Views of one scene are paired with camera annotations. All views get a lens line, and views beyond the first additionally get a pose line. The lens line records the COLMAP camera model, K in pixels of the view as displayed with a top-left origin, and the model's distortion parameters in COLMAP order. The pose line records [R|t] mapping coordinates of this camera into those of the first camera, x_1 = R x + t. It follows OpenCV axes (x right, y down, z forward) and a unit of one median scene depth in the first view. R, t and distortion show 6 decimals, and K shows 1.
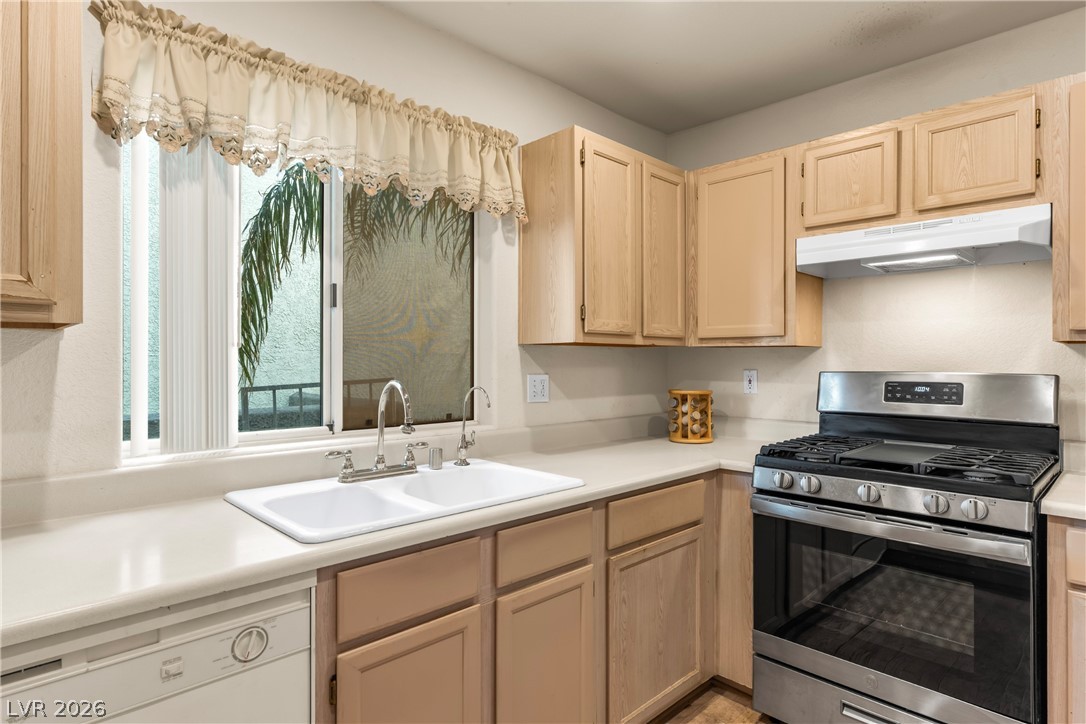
lens RADIAL K [[593.6, 0, 542.6], [0, 593.6, 357.1], [0, 0, 1]] dist [-0.000041, 0.000258]
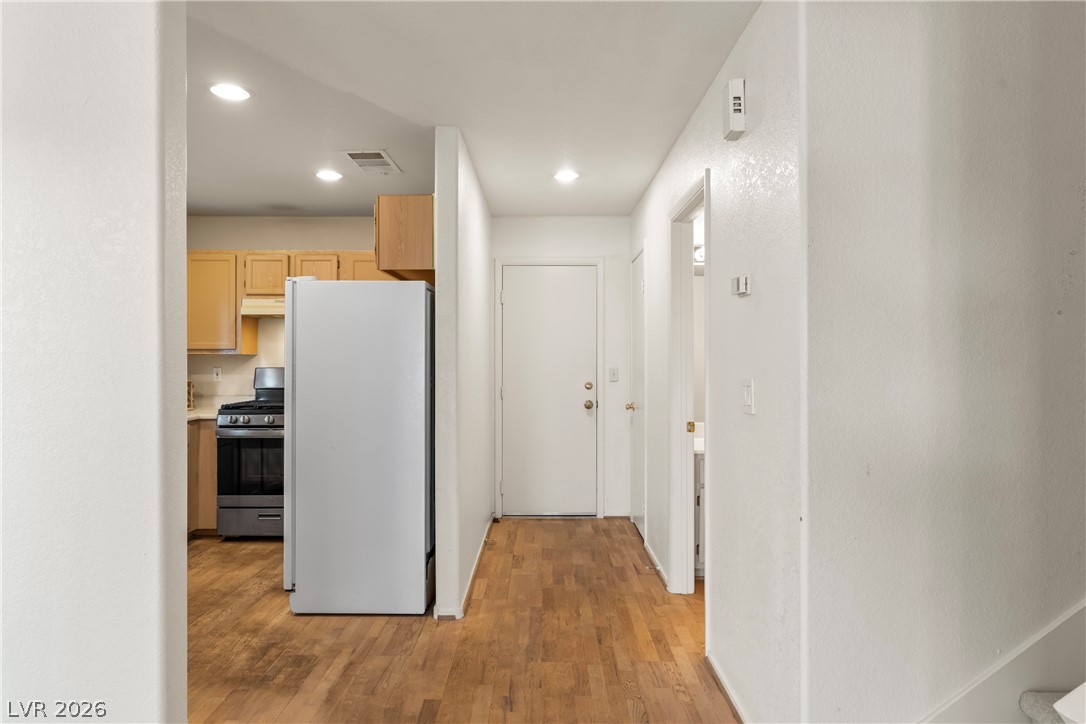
lens RADIAL K [[631.8, 0, 543.0], [0, 631.8, 362.0], [0, 0, 1]] dist [0.000093, 0.000375]
pose [[0.699805, -0.003301, 0.714327, -0.364641], [-0.003053, 0.999966, 0.007612, -0.013619], [-0.714328, -0.007508, 0.699771, -1.168780]]
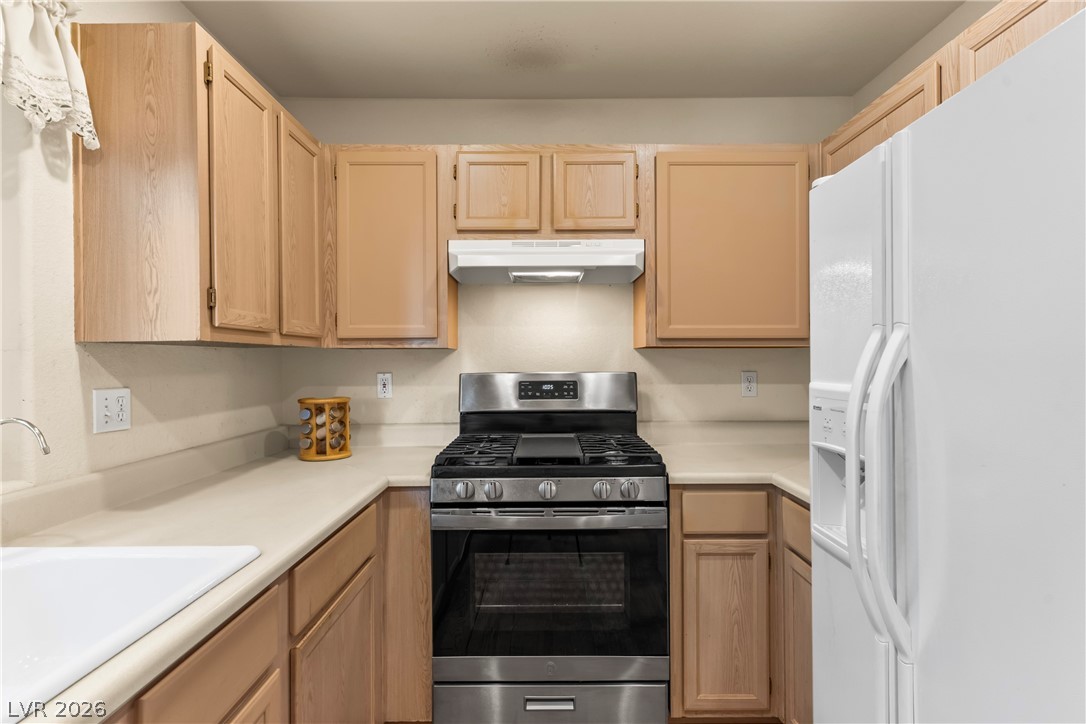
lens RADIAL K [[539.1, 0, 542.4], [0, 539.1, 359.3], [0, 0, 1]] dist [0.002507, 0.000722]
pose [[0.700327, -0.006090, 0.713796, -0.107686], [0.003173, 0.999980, 0.005419, -0.005063], [-0.713815, -0.001530, 0.700333, 0.266430]]
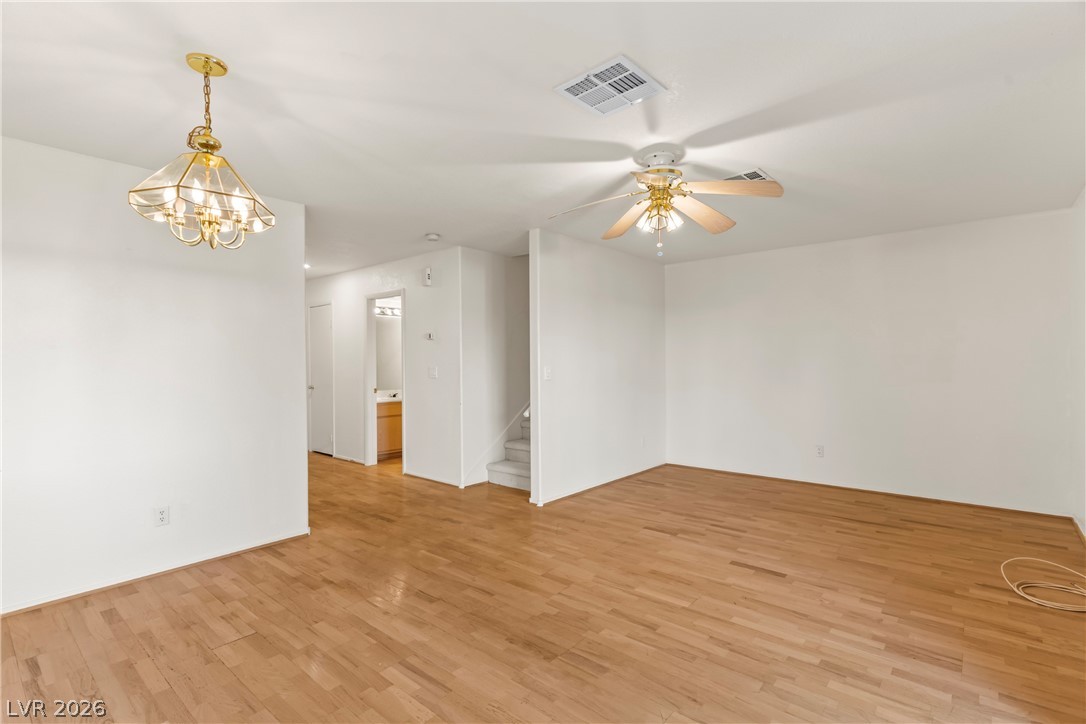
lens RADIAL K [[512.3, 0, 543.7], [0, 512.3, 358.9], [0, 0, 1]] dist [0.002166, 0.000488]
pose [[-0.089545, 0.001504, 0.995982, -1.899206], [0.003212, 0.999994, -0.001222, -0.011541], [-0.995978, 0.003090, -0.089549, -1.020789]]
